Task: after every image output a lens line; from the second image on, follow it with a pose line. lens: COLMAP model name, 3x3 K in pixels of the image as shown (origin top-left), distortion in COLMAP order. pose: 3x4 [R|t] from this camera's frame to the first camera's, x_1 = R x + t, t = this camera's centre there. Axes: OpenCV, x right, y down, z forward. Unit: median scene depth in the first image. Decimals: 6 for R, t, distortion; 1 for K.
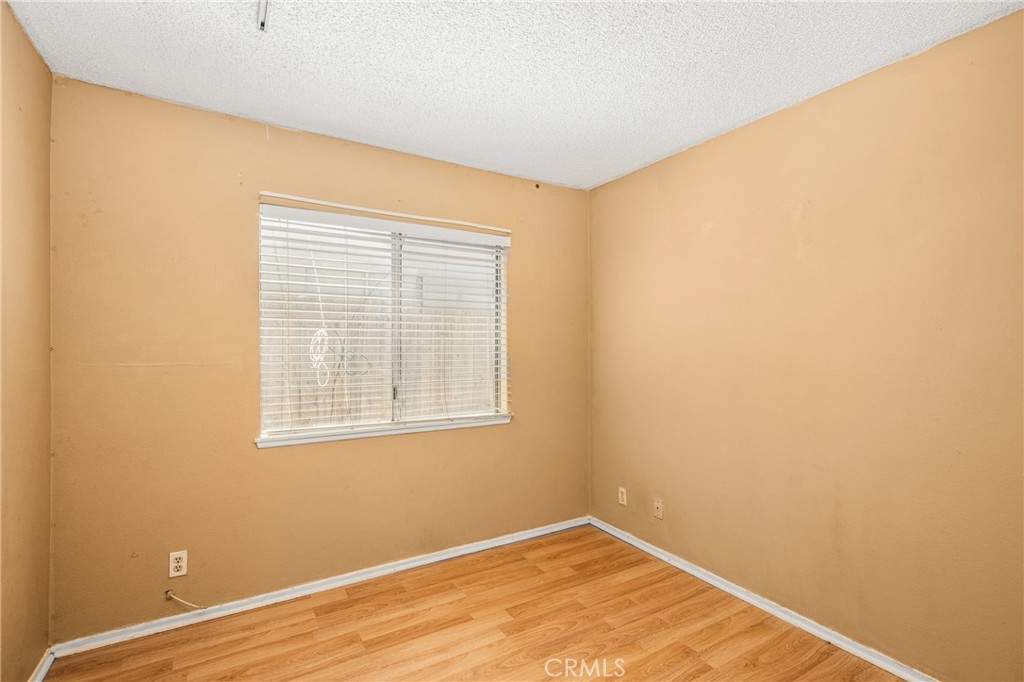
lens RADIAL K [[477.8, 0, 512.0], [0, 477.8, 341.0], [0, 0, 1]] dist [0.002483, 0.000626]
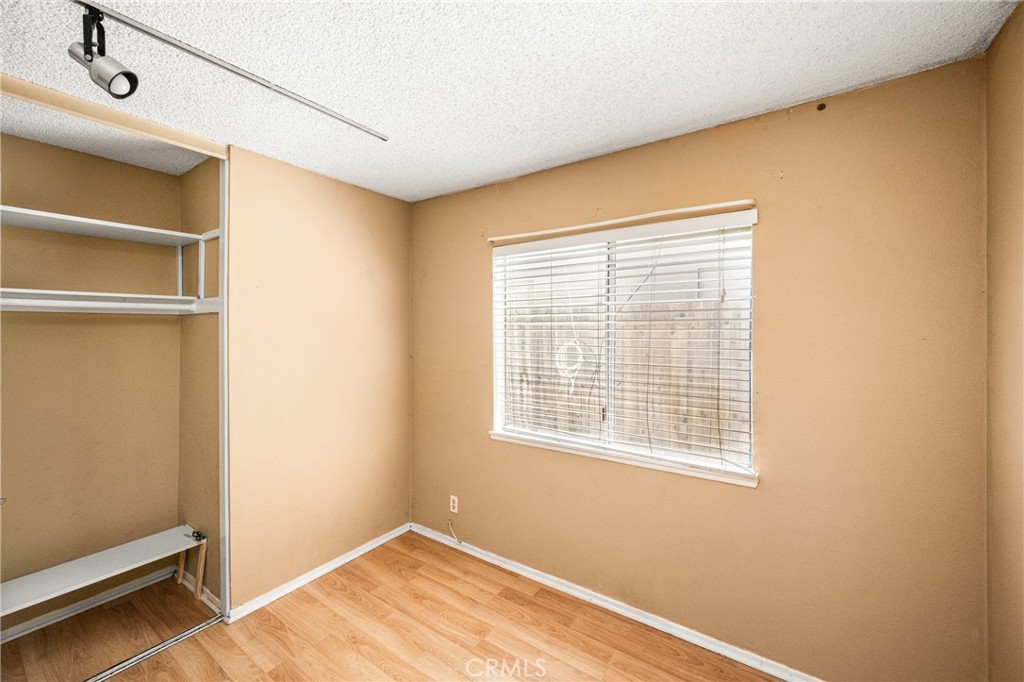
lens RADIAL K [[405.6, 0, 512.0], [0, 405.6, 341.0], [0, 0, 1]] dist [-0.000849, -0.000078]
pose [[0.416396, 0.010244, -0.909125, 0.471940], [-0.004971, 0.999947, 0.008991, -0.047794], [0.909170, 0.000776, 0.416425, 0.589637]]
